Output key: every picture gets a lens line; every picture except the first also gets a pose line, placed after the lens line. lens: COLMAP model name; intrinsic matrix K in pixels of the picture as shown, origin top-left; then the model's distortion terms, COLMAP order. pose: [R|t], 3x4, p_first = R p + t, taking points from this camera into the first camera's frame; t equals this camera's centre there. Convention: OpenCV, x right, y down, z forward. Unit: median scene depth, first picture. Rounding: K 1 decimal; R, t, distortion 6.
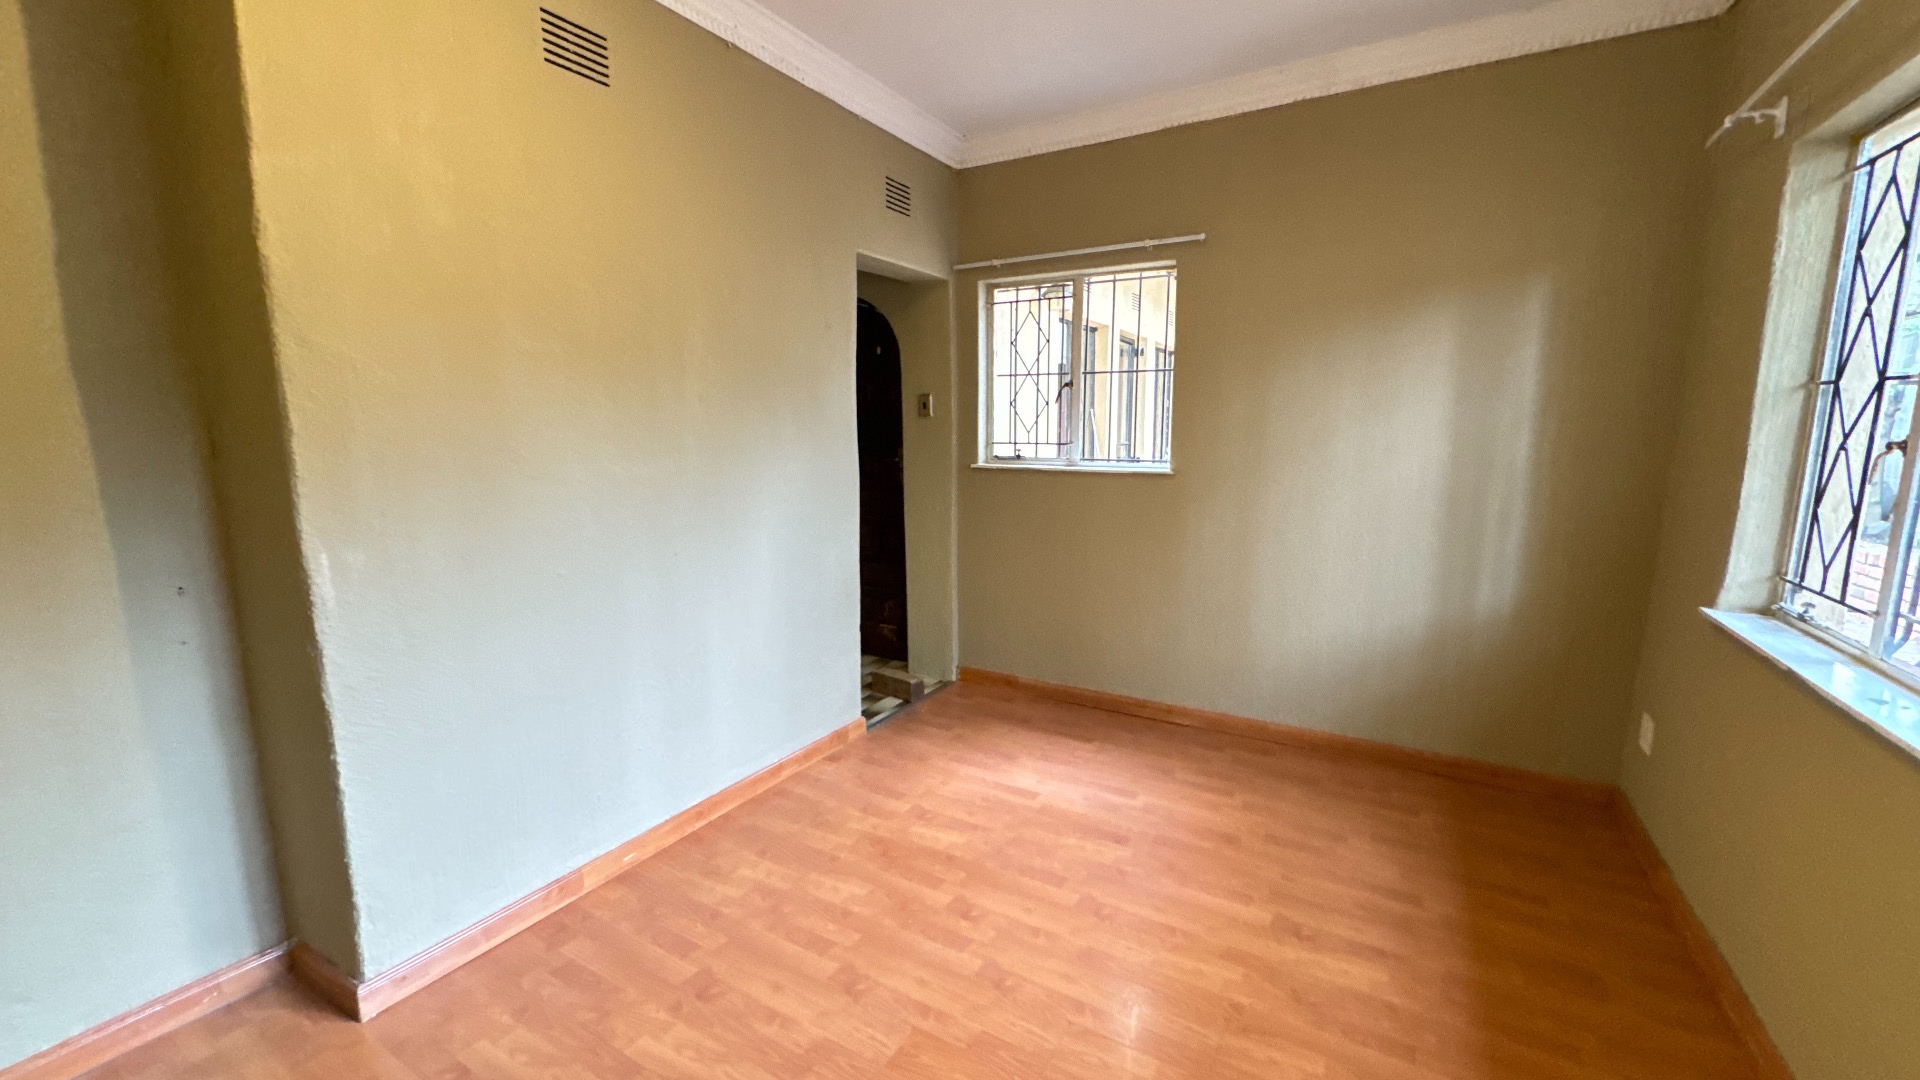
lens RADIAL K [[761.0, 0, 959.9], [0, 761.0, 539.8], [0, 0, 1]] dist [-0.006756, 0.000026]
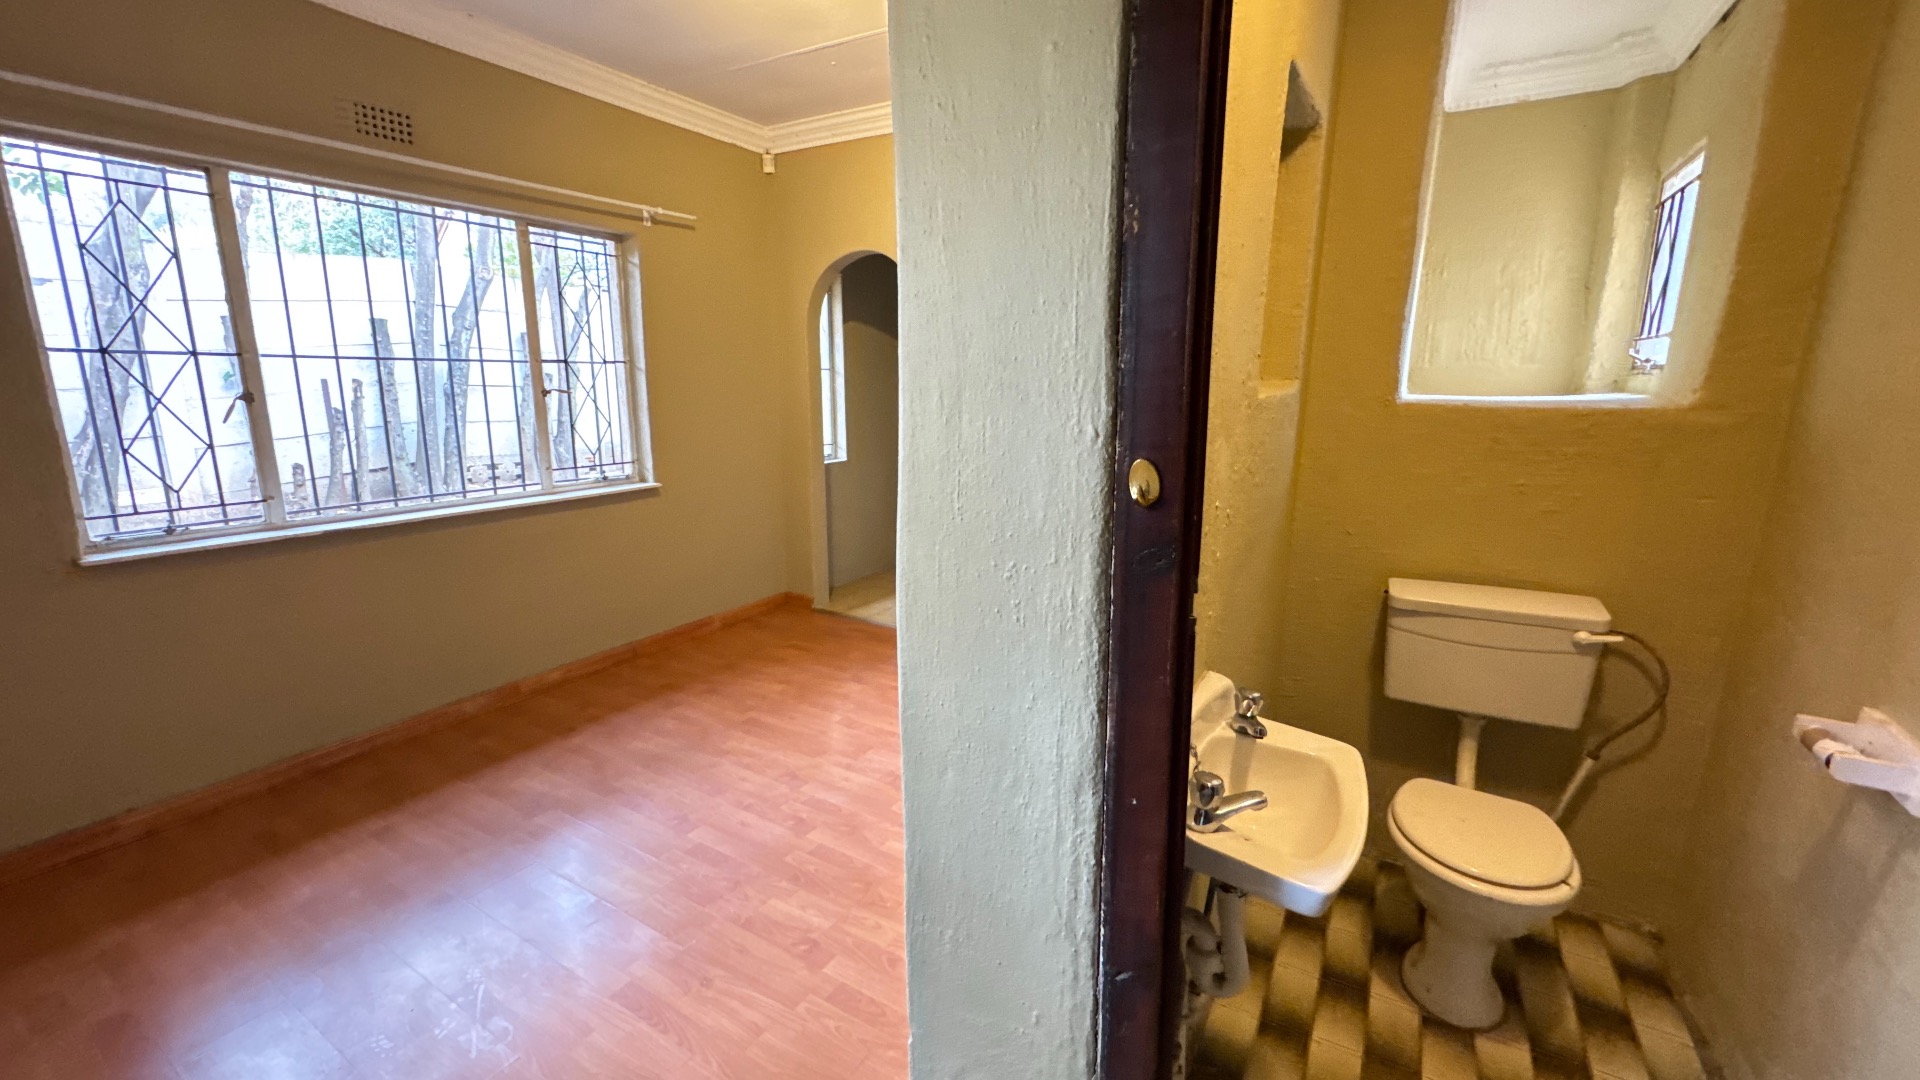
lens RADIAL K [[761.0, 0, 964.6], [0, 761.0, 538.1], [0, 0, 1]] dist [-0.006756, 0.000026]
pose [[-0.999963, -0.007116, 0.004808, -0.256655], [-0.004956, 0.935361, 0.353661, -0.329006], [-0.007014, 0.353624, -0.935361, 2.028629]]
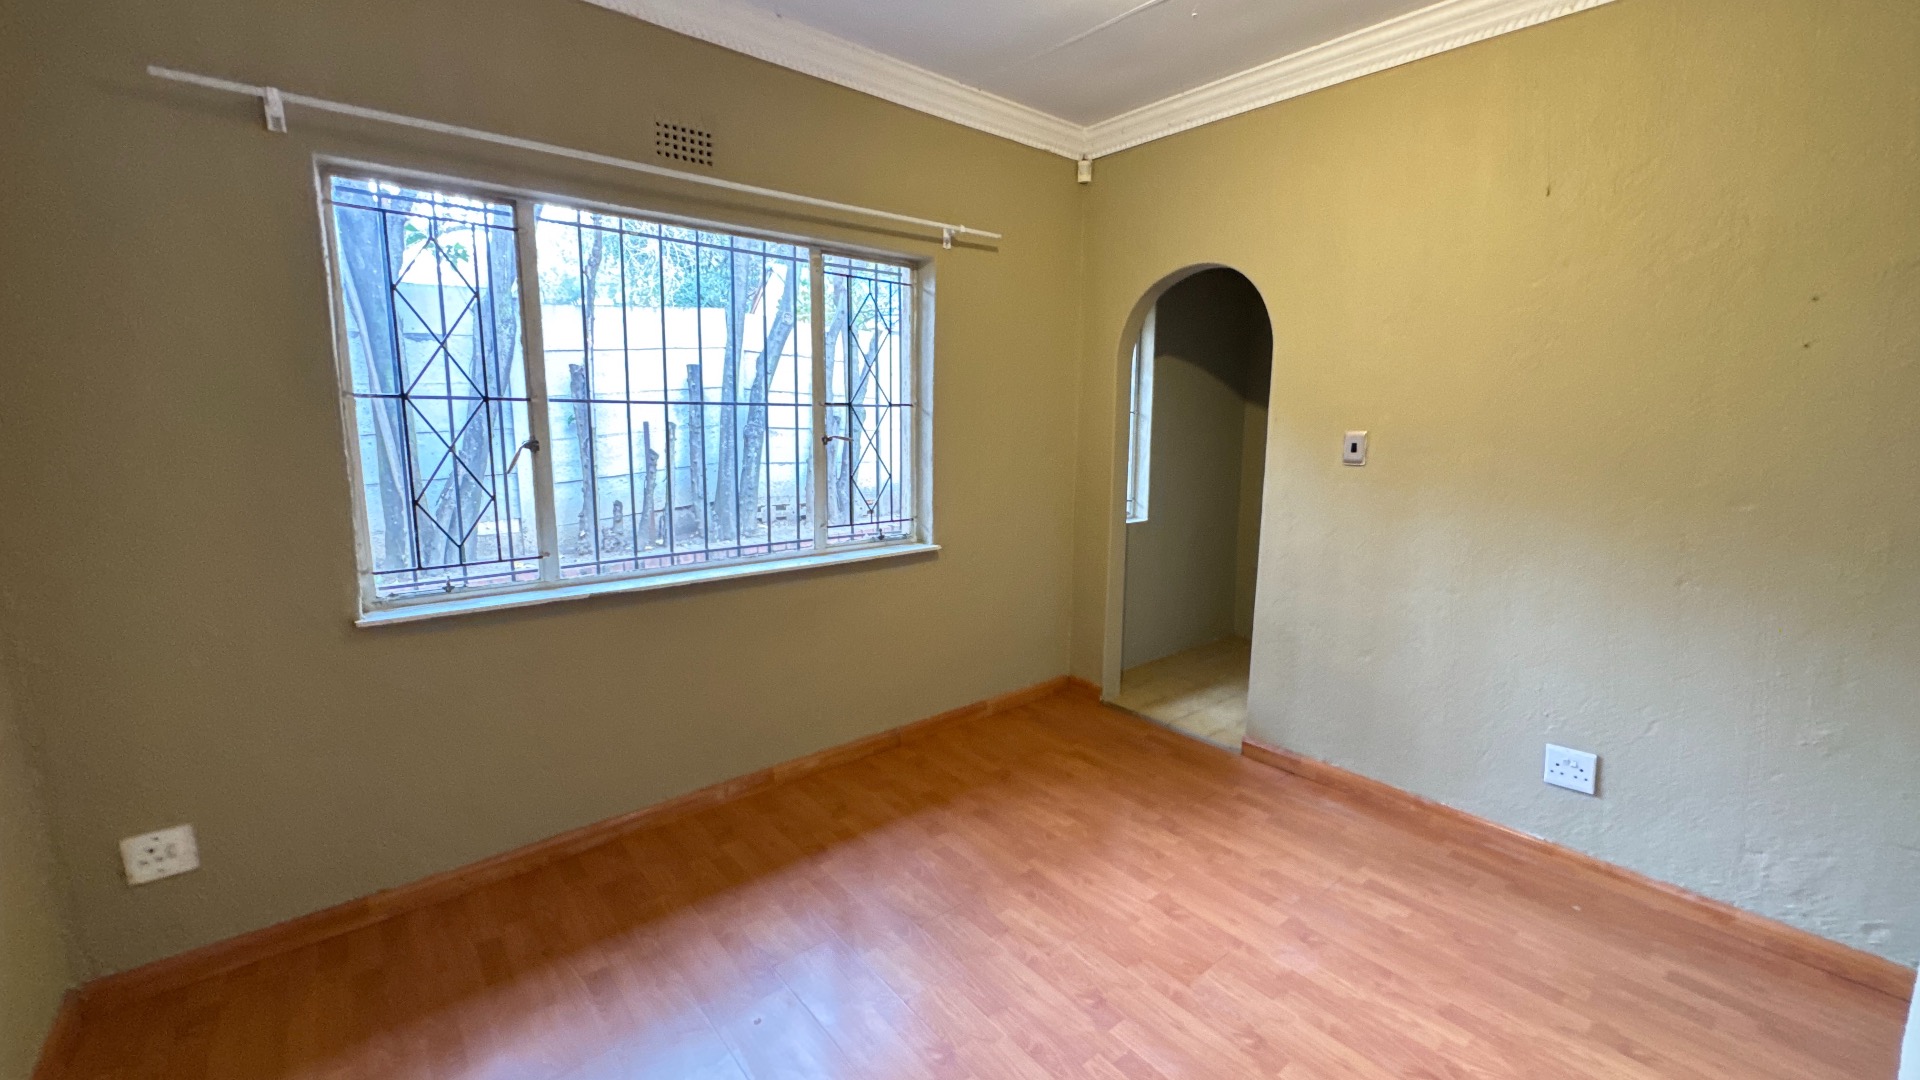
lens RADIAL K [[761.0, 0, 962.6], [0, 761.0, 530.9], [0, 0, 1]] dist [-0.006756, 0.000026]
pose [[-0.941602, -0.055088, 0.332190, -0.069796], [0.046333, 0.955946, 0.289862, -0.278944], [-0.333524, 0.288326, -0.897569, 1.640880]]
